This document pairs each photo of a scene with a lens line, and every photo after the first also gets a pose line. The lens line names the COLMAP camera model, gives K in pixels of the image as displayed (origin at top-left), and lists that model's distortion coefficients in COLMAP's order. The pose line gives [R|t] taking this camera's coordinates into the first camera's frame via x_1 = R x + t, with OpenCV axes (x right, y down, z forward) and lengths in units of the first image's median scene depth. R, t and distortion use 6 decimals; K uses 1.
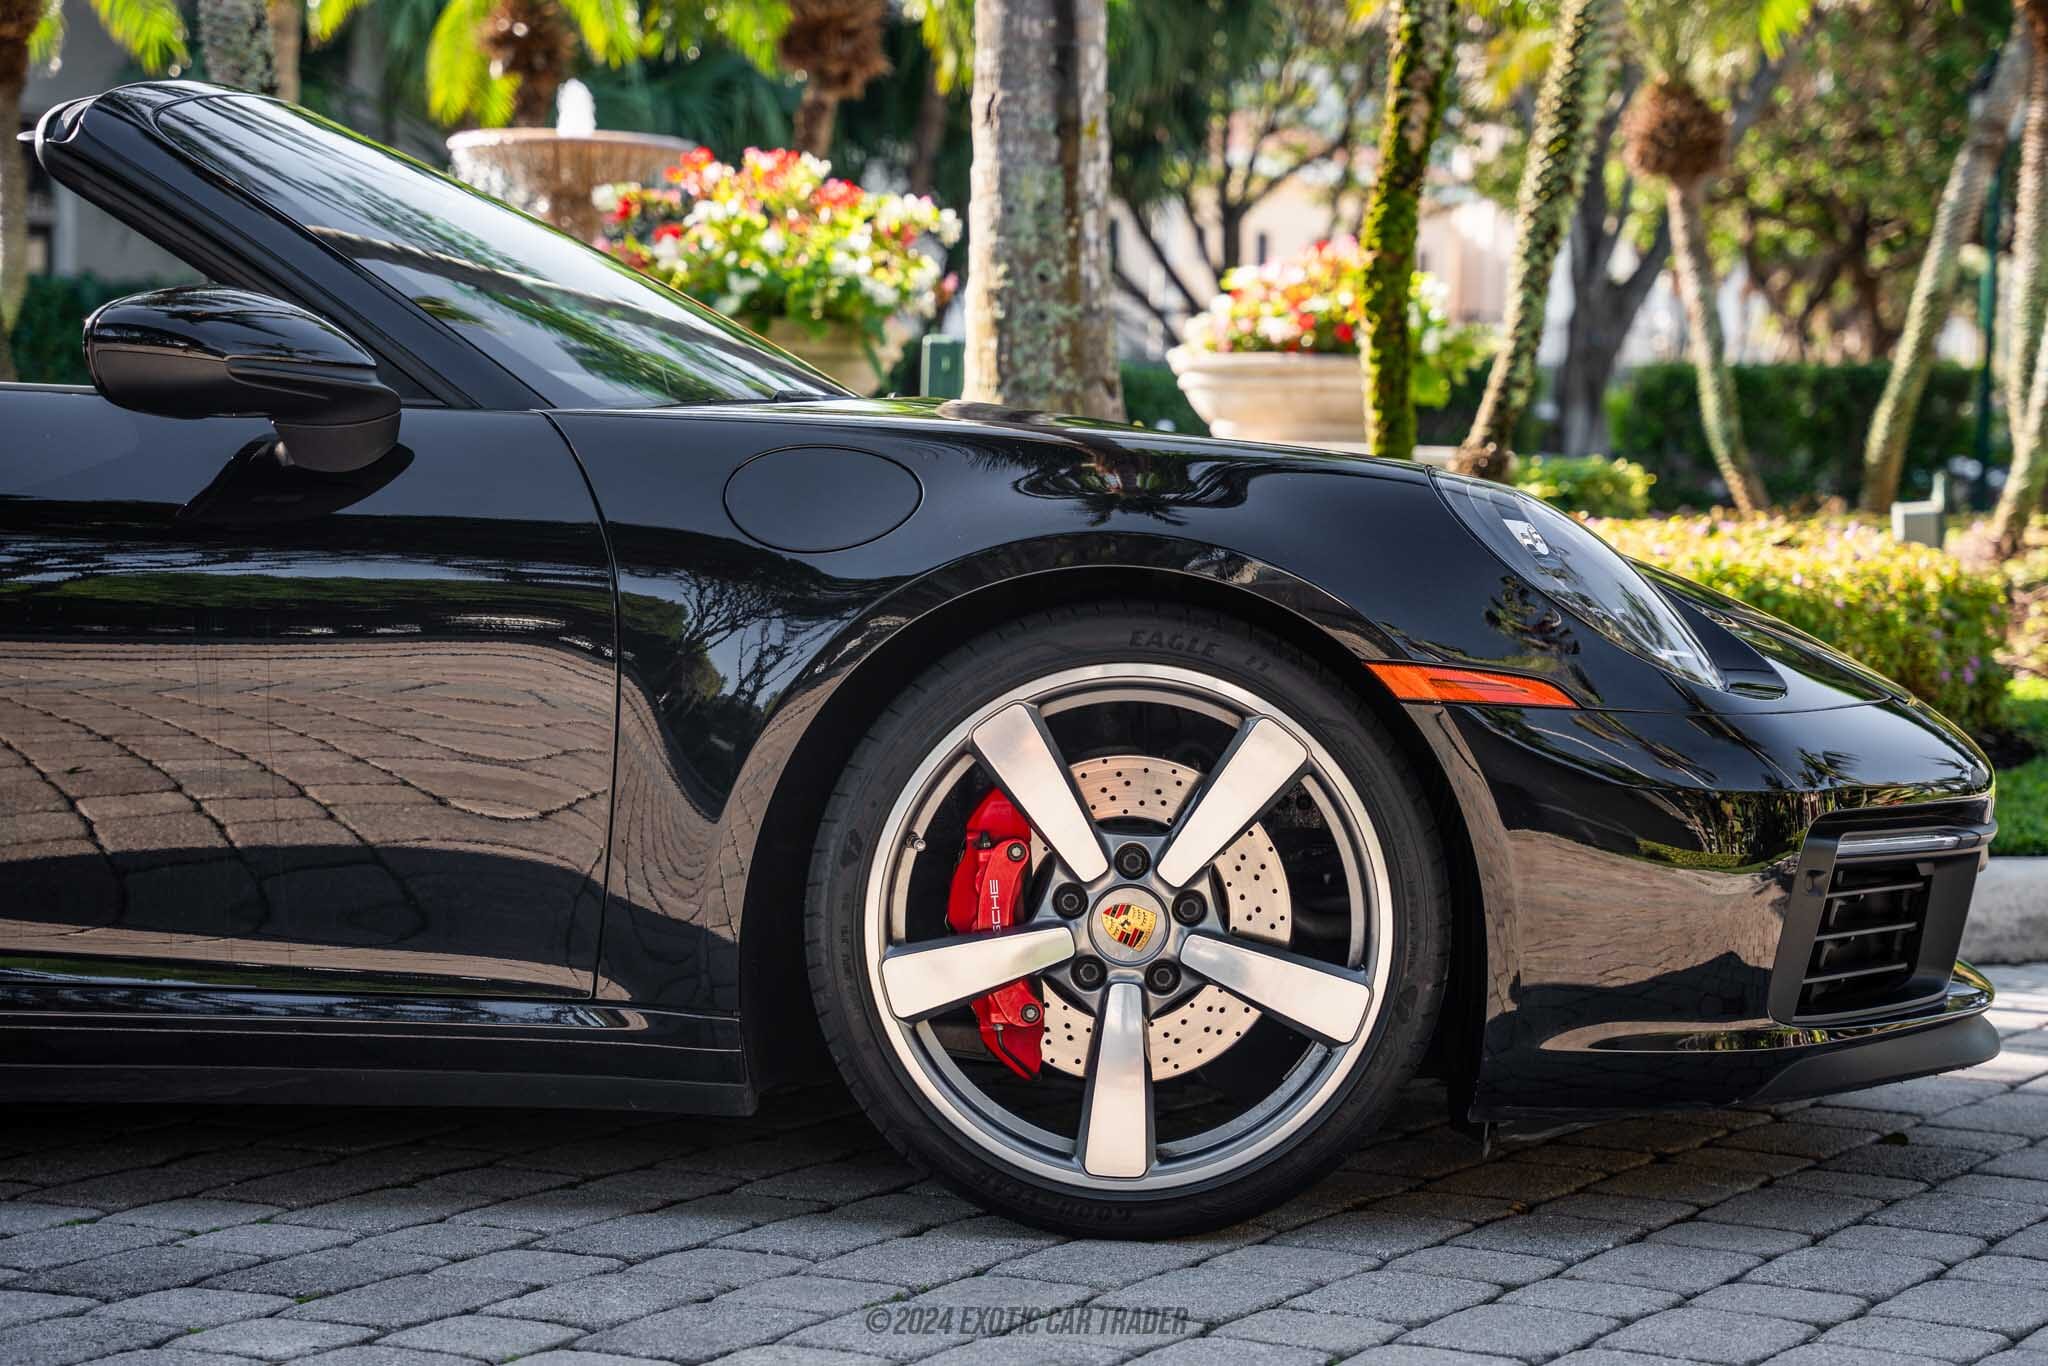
lens RADIAL K [[4321.9, 0, 1080.5], [0, 4321.9, 692.7], [0, 0, 1]] dist [0.280270, 0.000000]
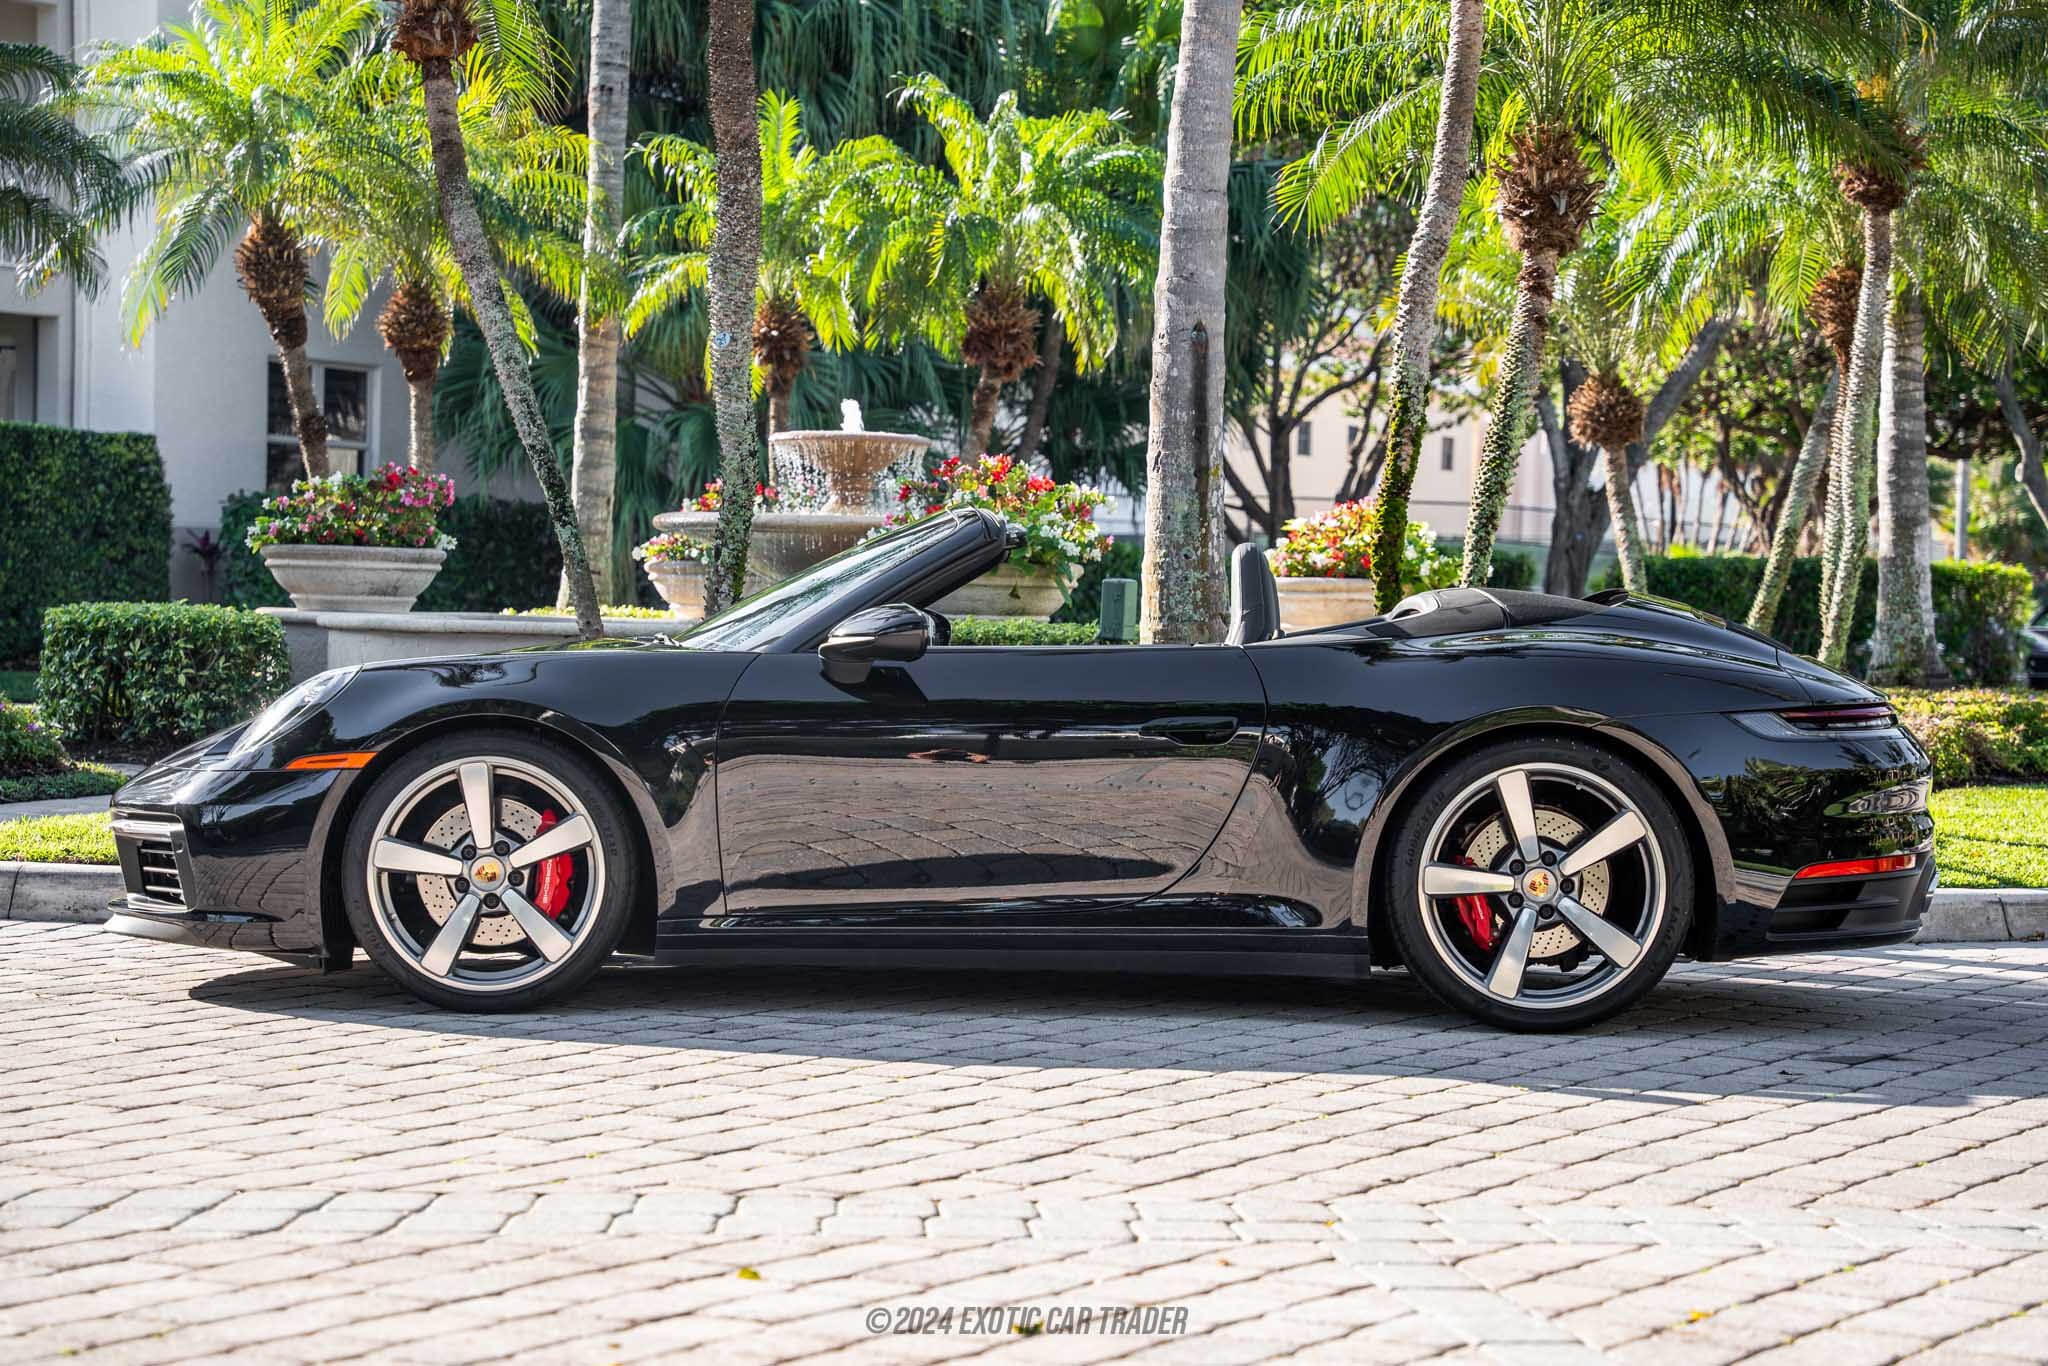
lens RADIAL K [[3876.2, 0, 1014.9], [0, 3876.2, 703.3], [0, 0, 1]] dist [0.257320, 0.000000]
pose [[0.999468, 0.004707, -0.032287, -0.027061], [-0.005760, 0.999452, -0.032586, 0.014664], [0.032116, 0.032755, 0.998947, -0.561565]]
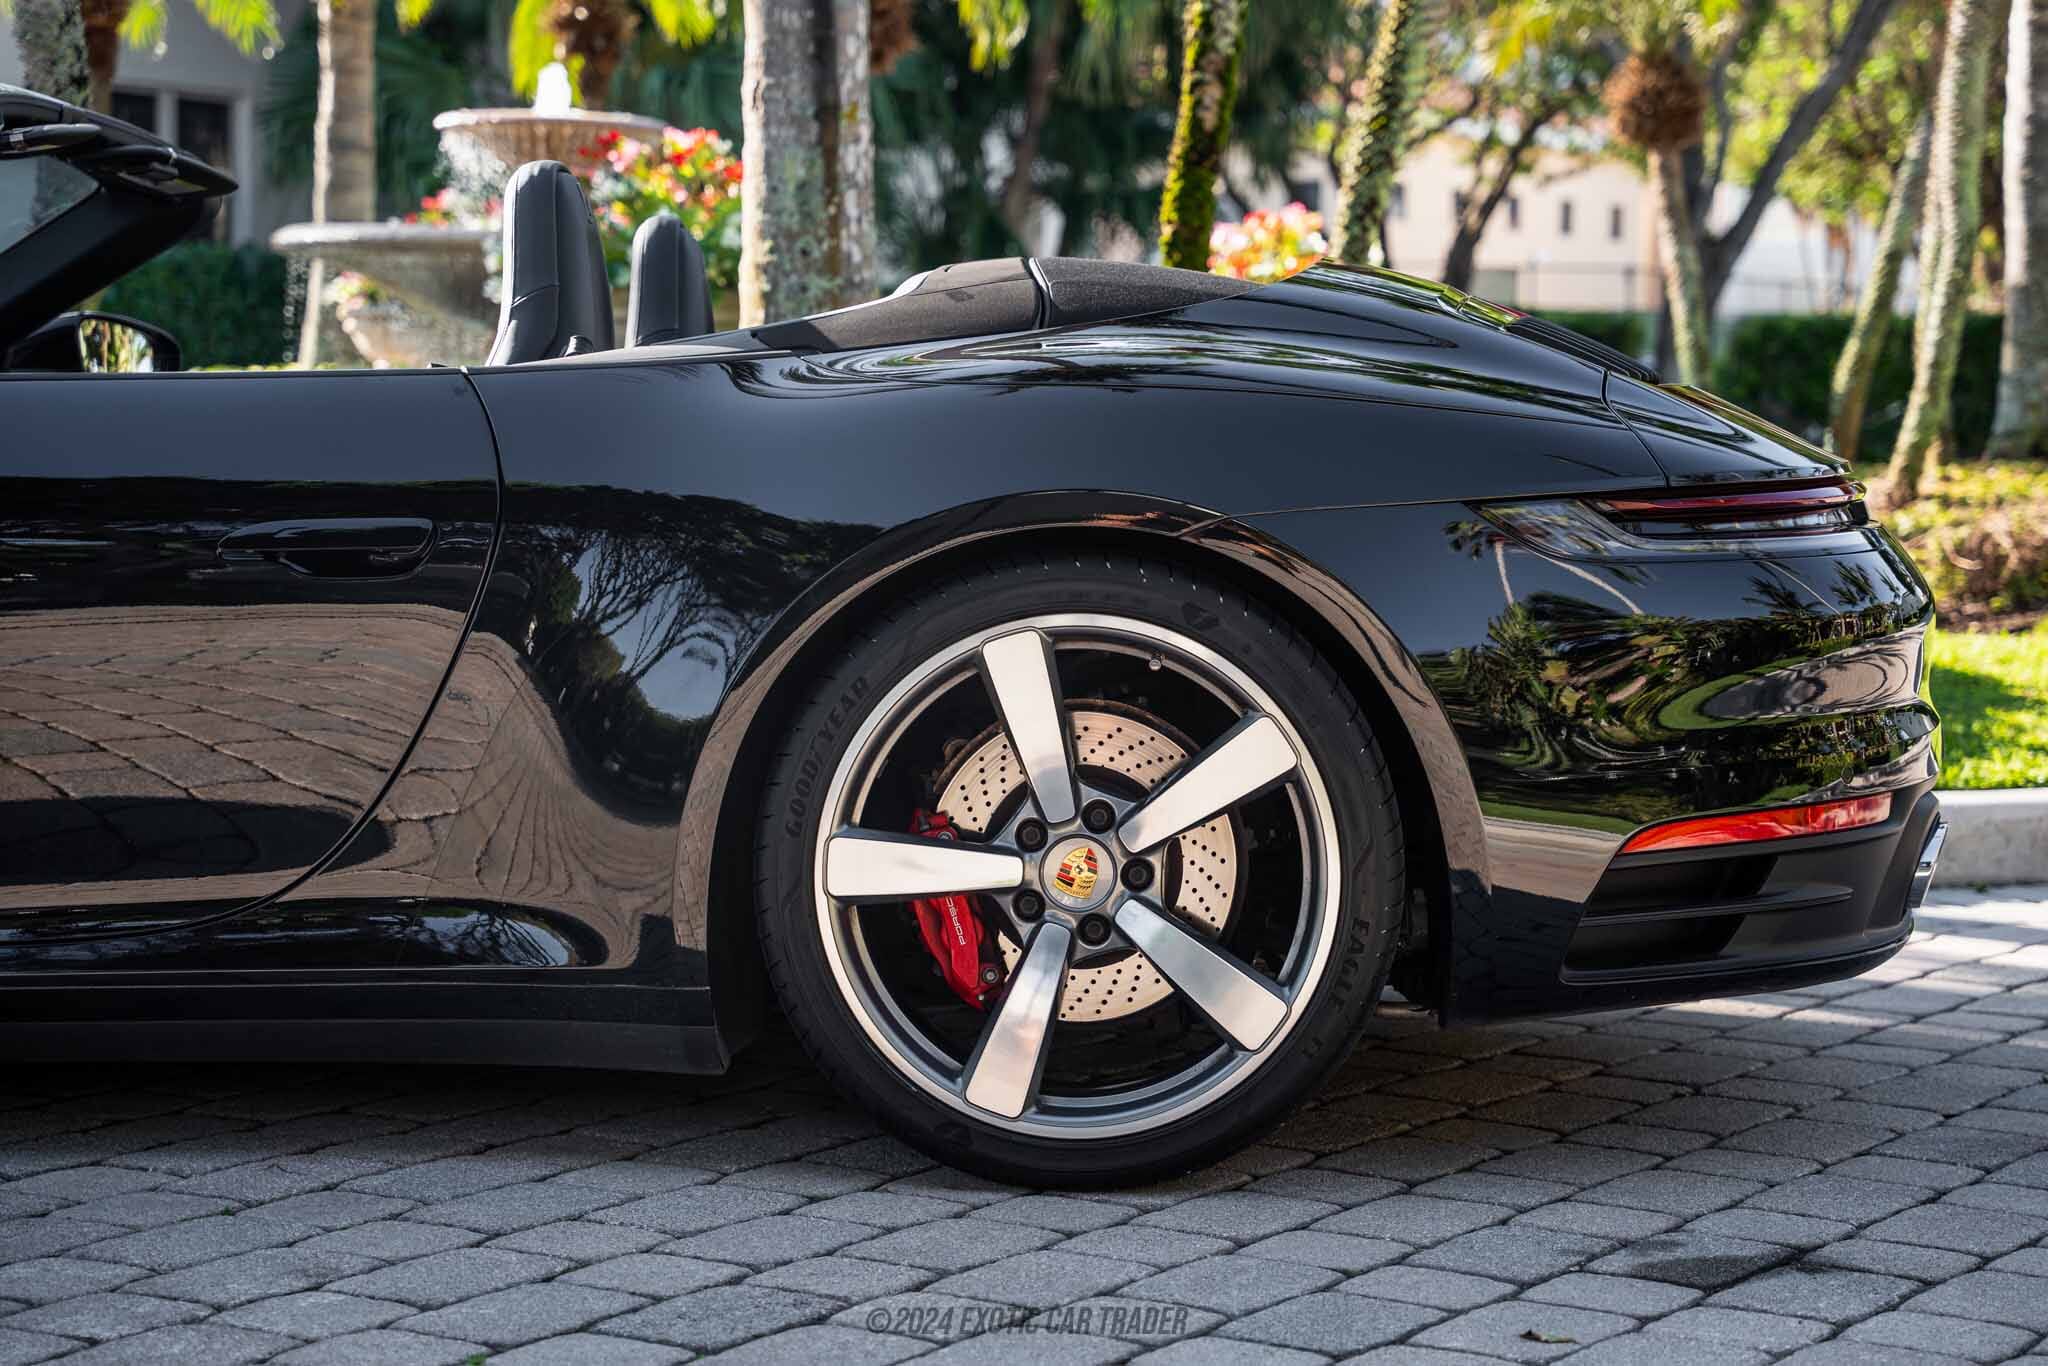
lens RADIAL K [[4101.0, 0, 1054.4], [0, 4101.0, 647.3], [0, 0, 1]] dist [0.285466, 0.000000]
pose [[0.998340, -0.000230, -0.057592, 0.110975], [0.000475, 0.999991, 0.004241, -0.002649], [0.057590, -0.004261, 0.998331, -0.011170]]
